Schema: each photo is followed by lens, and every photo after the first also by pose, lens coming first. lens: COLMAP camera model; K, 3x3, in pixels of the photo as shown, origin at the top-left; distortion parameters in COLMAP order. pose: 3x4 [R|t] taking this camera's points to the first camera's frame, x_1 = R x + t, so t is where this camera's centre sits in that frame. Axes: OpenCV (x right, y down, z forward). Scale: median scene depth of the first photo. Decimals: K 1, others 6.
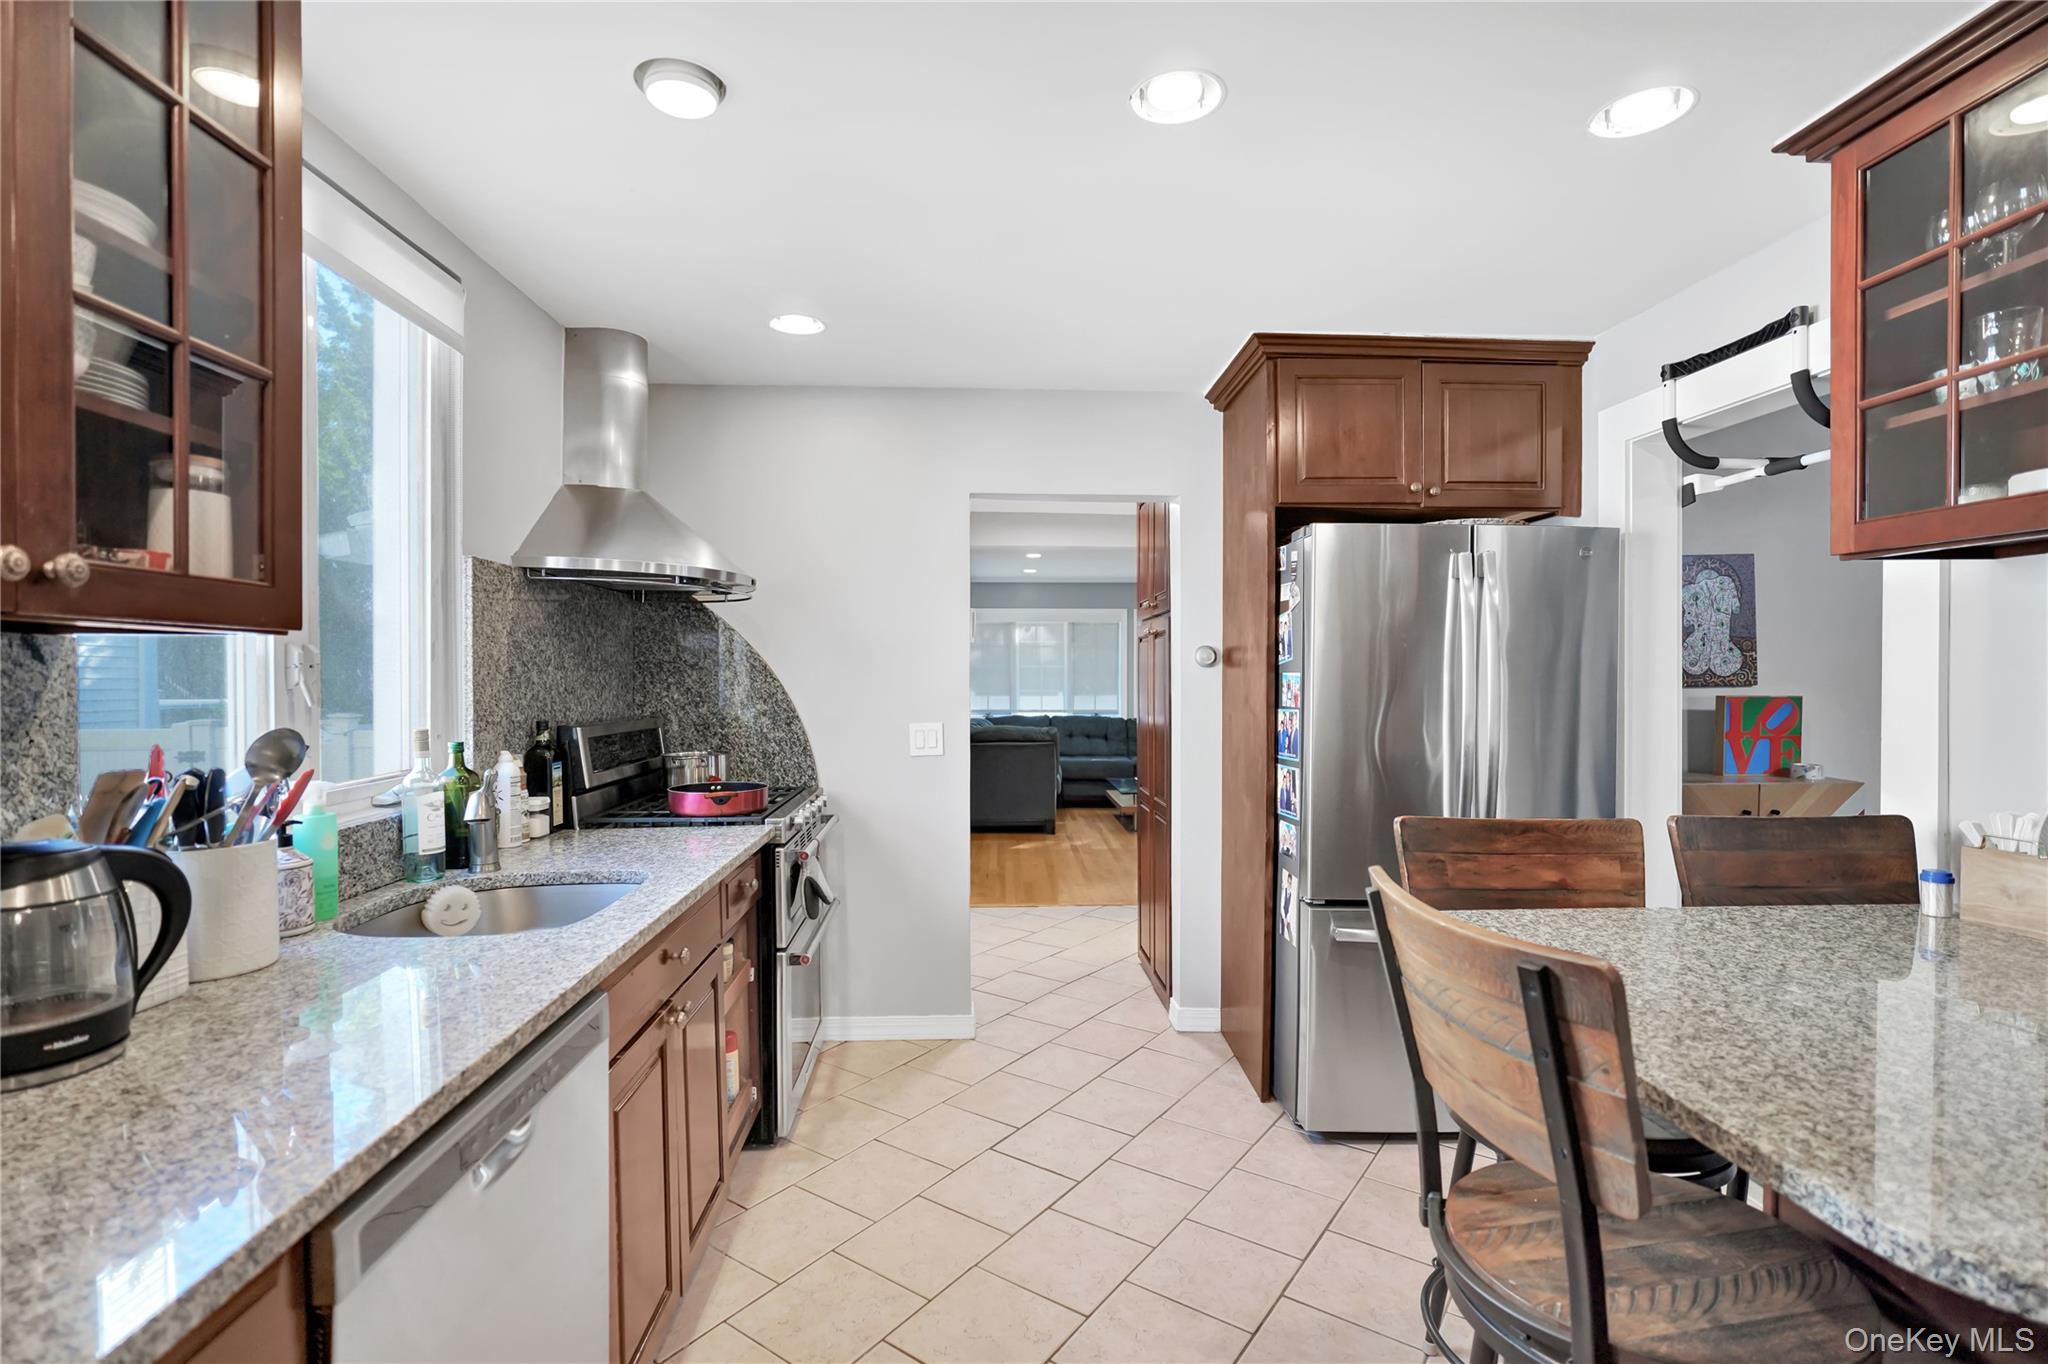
lens RADIAL K [[962.2, 0, 1028.0], [0, 962.2, 683.6], [0, 0, 1]] dist [-0.002440, 0.008274]
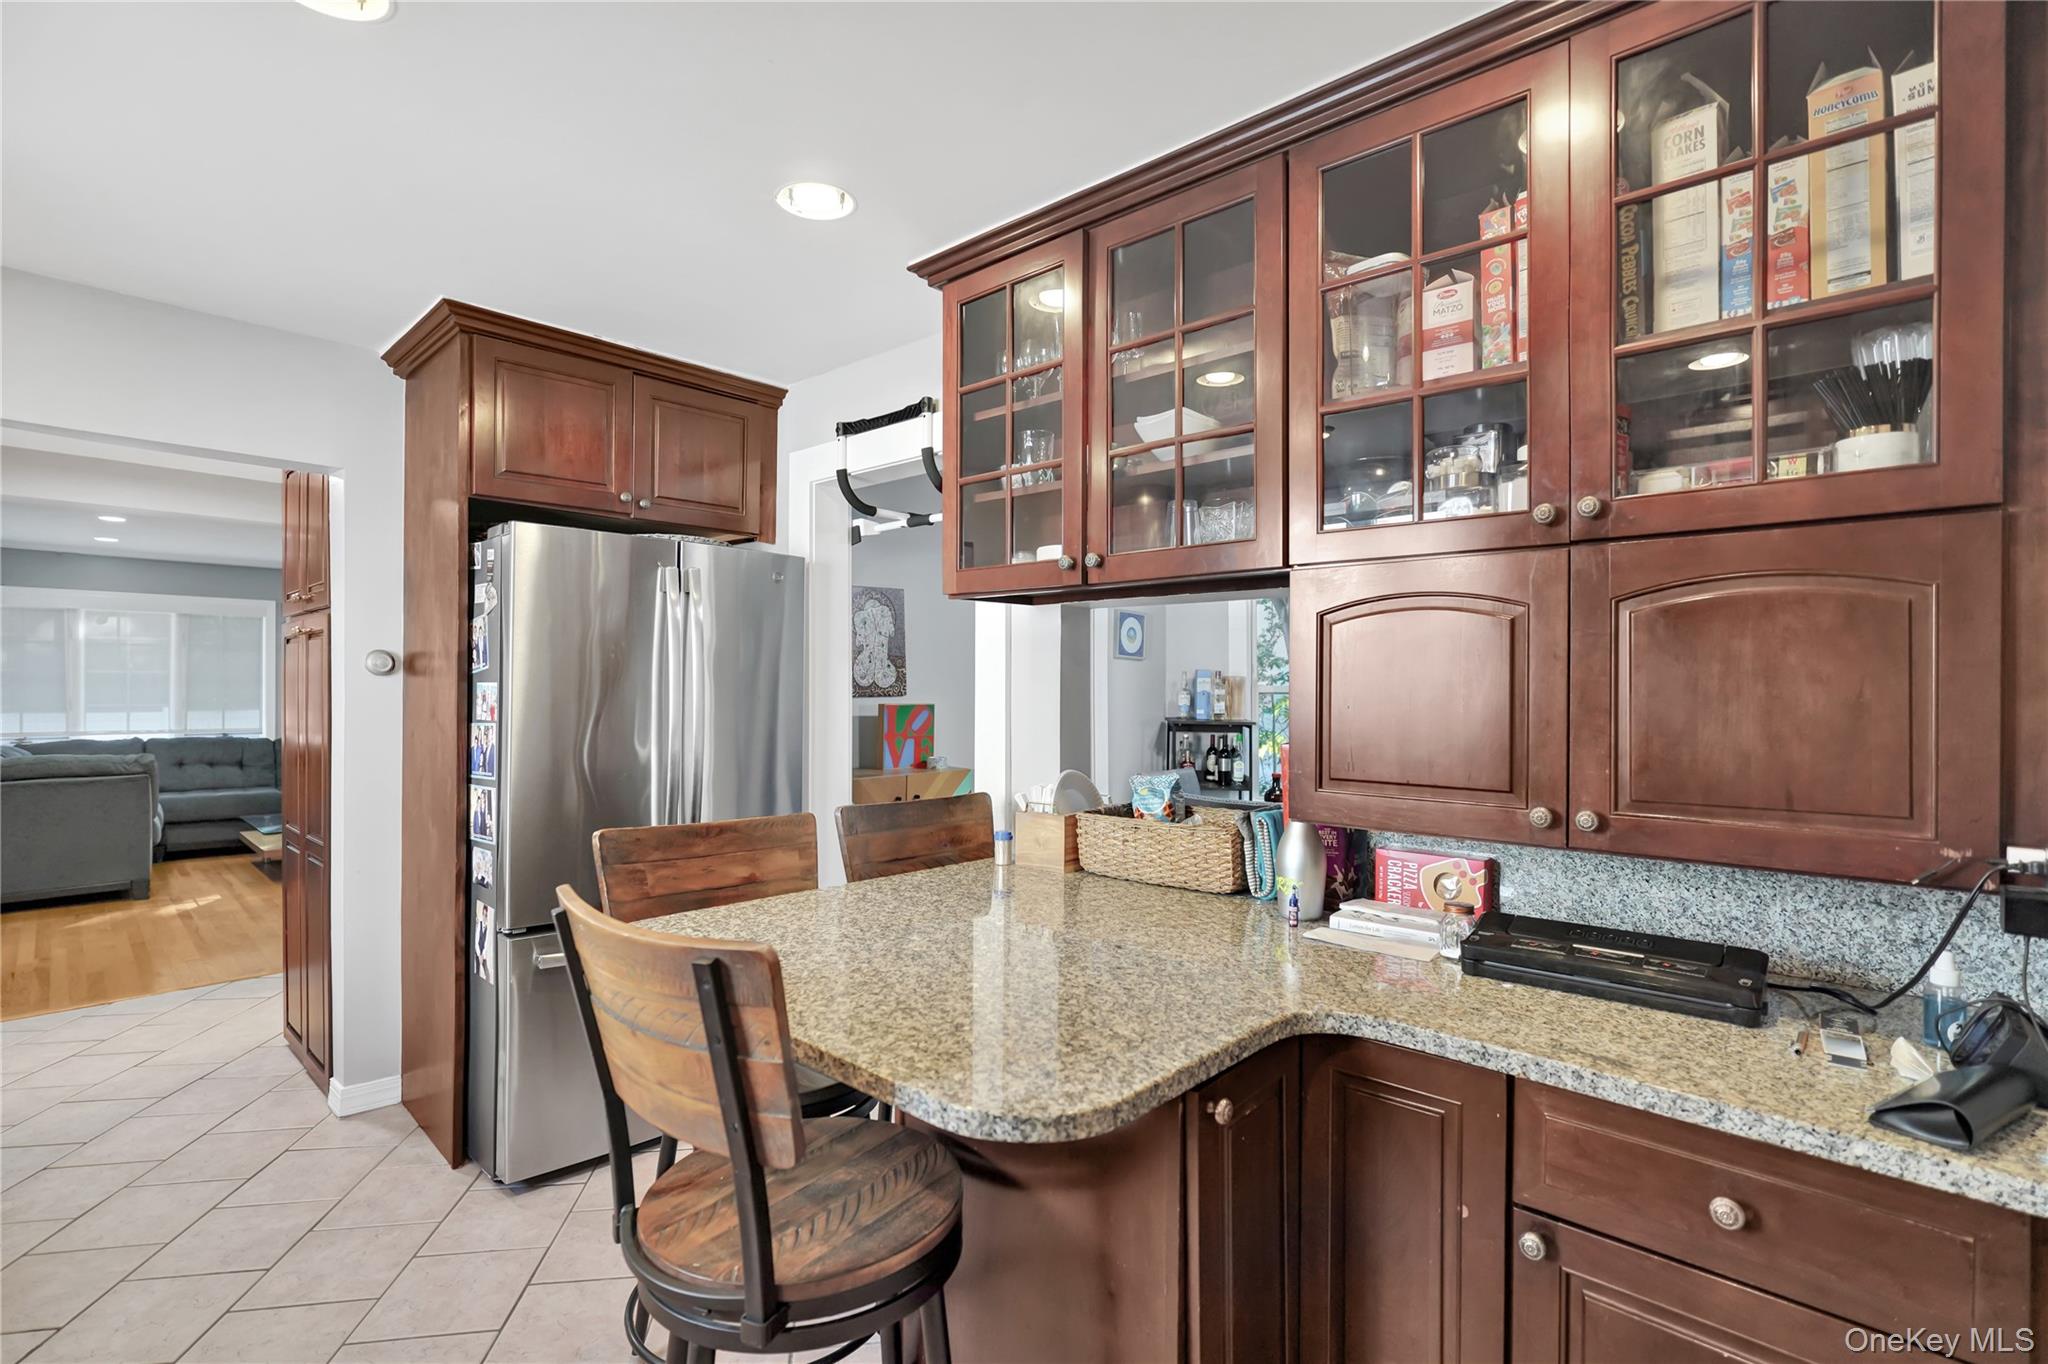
lens RADIAL K [[962.2, 0, 1028.0], [0, 962.2, 683.6], [0, 0, 1]] dist [-0.002440, 0.008274]
pose [[0.731738, 0.005598, 0.681563, 0.037475], [0.001524, 0.999950, -0.009849, -0.001058], [-0.681584, 0.008246, 0.731693, -0.014804]]
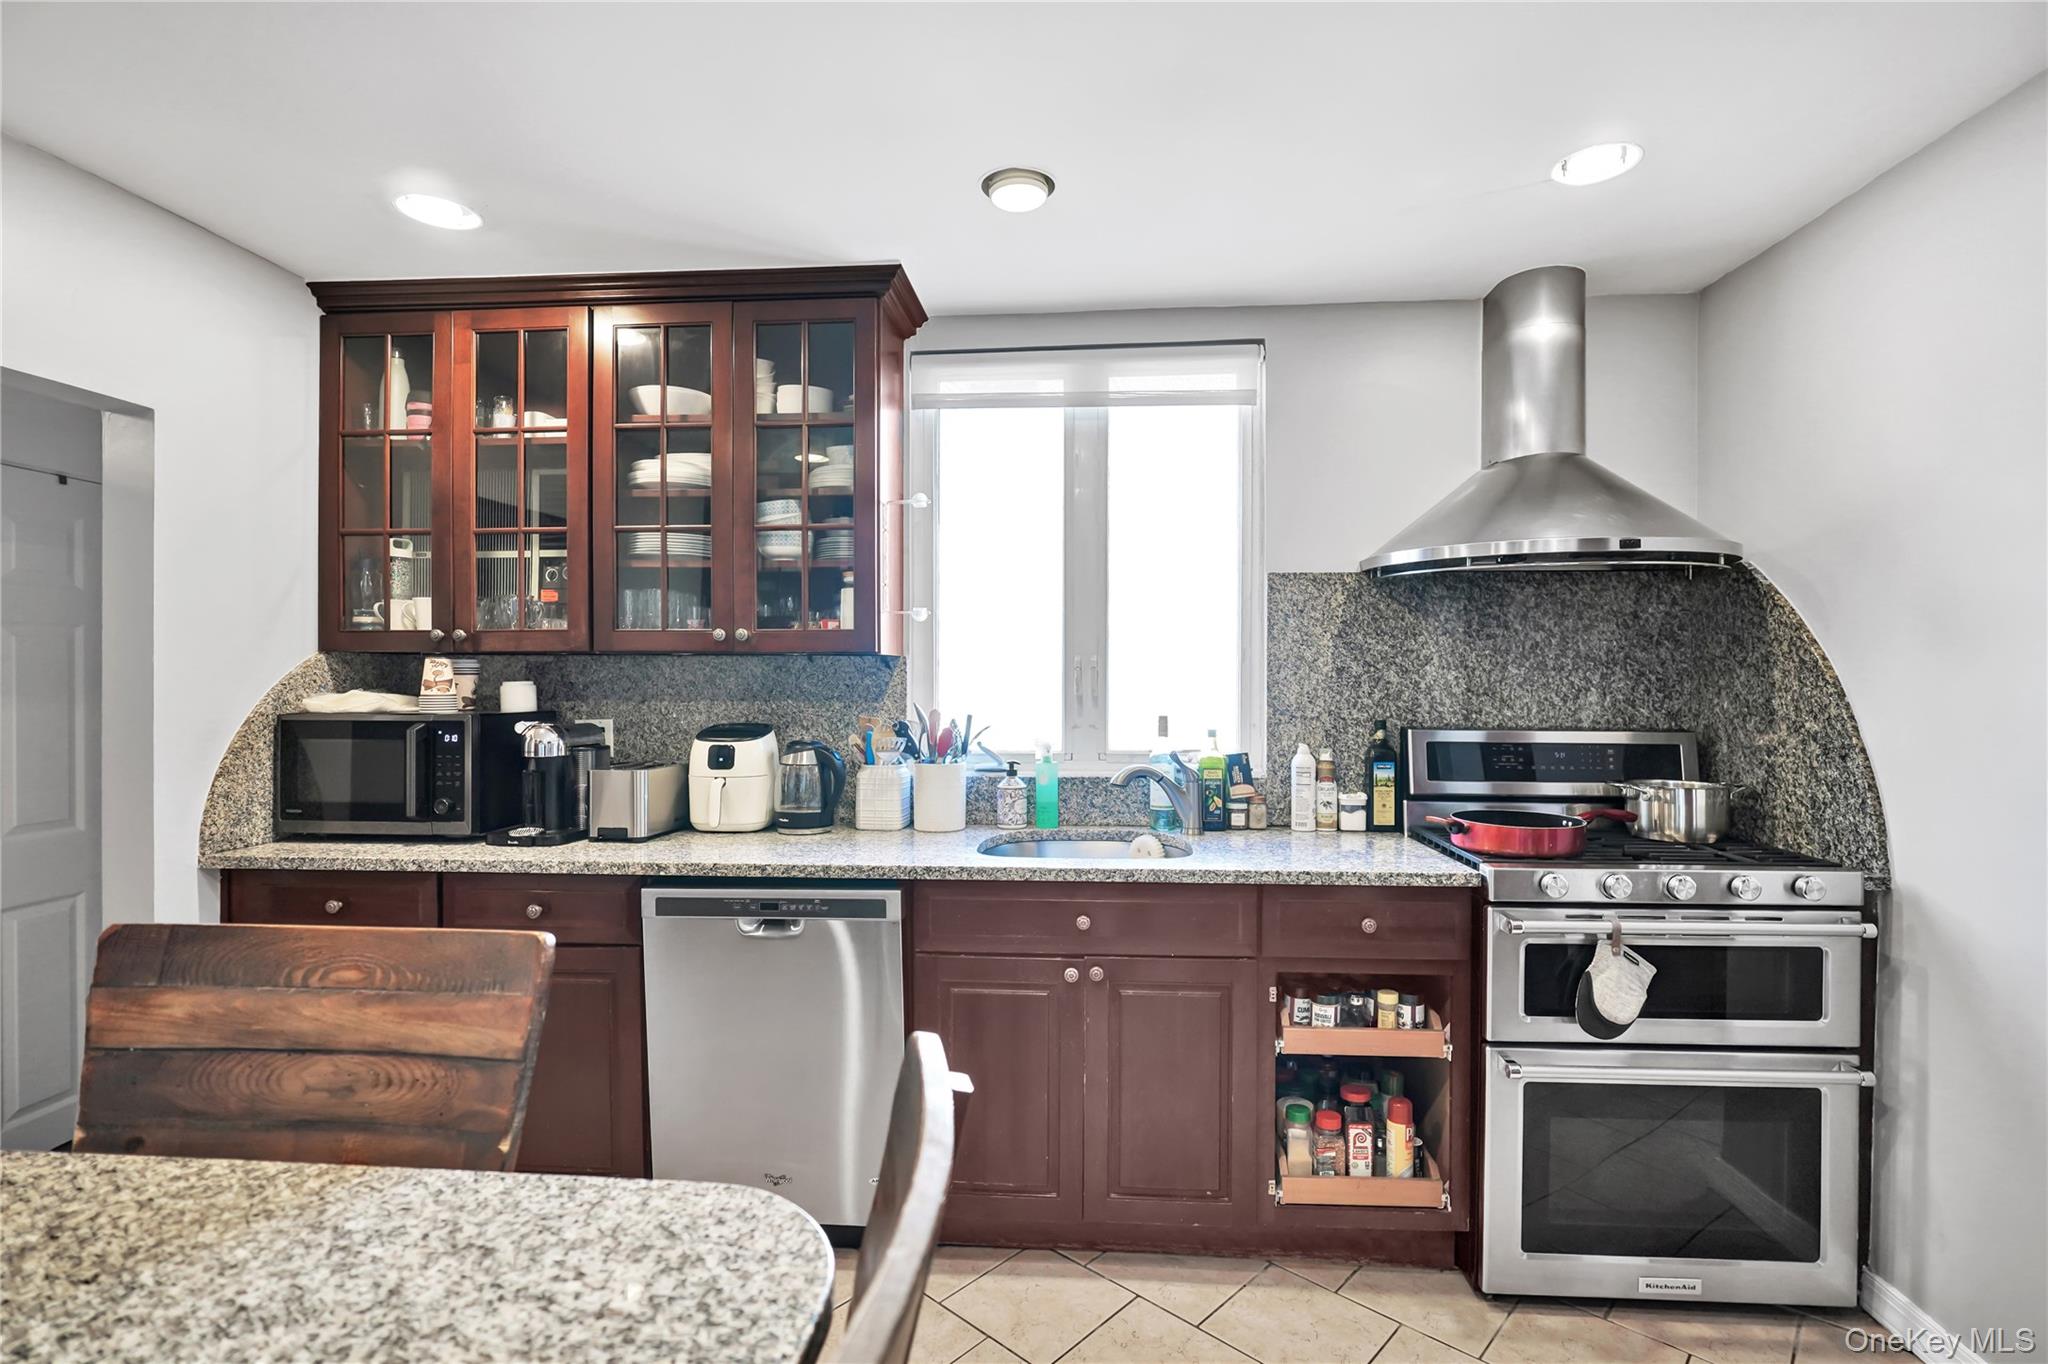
lens RADIAL K [[962.2, 0, 1028.0], [0, 962.2, 683.6], [0, 0, 1]] dist [-0.002440, 0.008274]
pose [[-0.134834, 0.006637, -0.990846, 0.834739], [-0.010094, 0.999916, 0.008071, -0.006278], [0.990817, 0.011090, -0.134755, 1.175126]]
